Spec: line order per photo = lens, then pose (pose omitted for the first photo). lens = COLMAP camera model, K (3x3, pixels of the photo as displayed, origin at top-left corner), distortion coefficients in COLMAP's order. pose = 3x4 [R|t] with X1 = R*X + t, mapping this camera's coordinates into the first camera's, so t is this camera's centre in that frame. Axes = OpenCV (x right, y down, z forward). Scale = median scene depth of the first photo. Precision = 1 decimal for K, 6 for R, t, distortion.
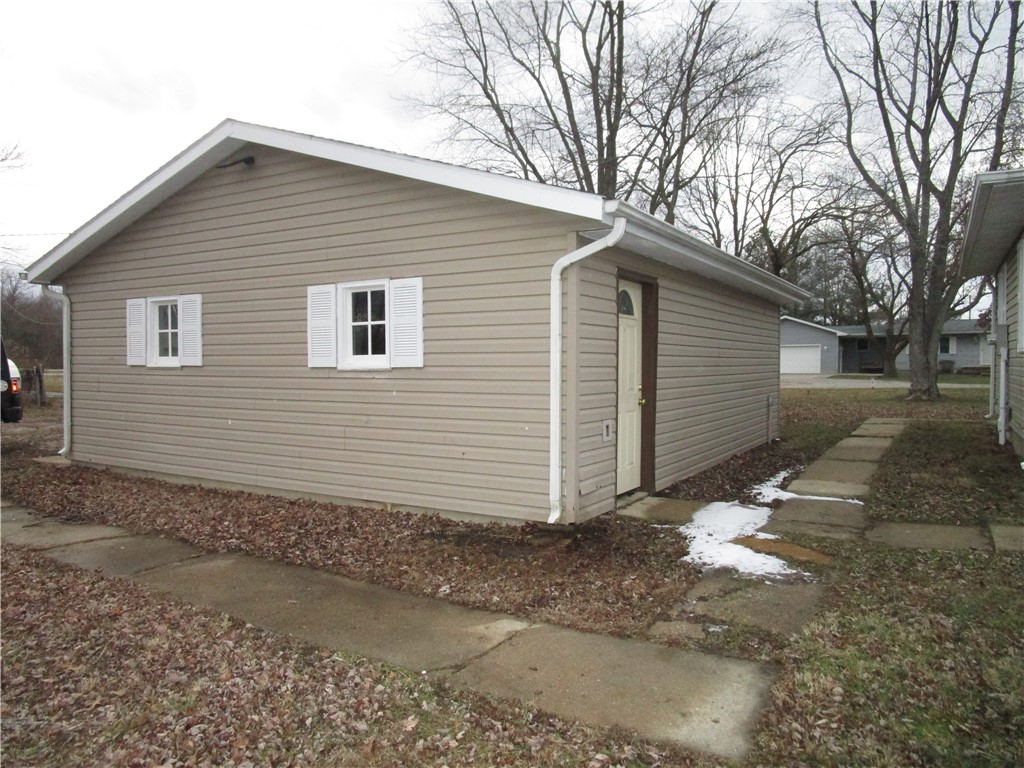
lens RADIAL K [[760.3, 0, 512.0], [0, 760.3, 384.0], [0, 0, 1]] dist [-0.001652, -0.001641]
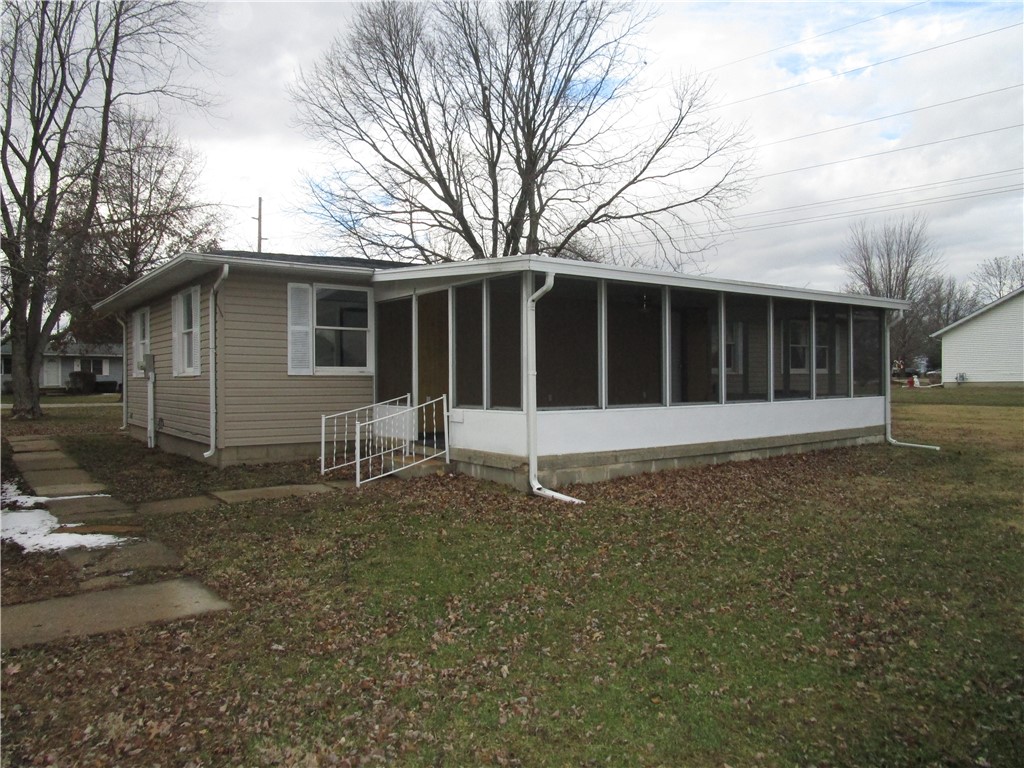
lens RADIAL K [[760.3, 0, 512.0], [0, 760.3, 384.0], [0, 0, 1]] dist [-0.001652, -0.001641]
pose [[0.414897, 0.003704, 0.909861, -0.135352], [0.021912, 0.999661, -0.014061, 0.001751], [-0.909604, 0.025771, 0.414676, -0.043272]]
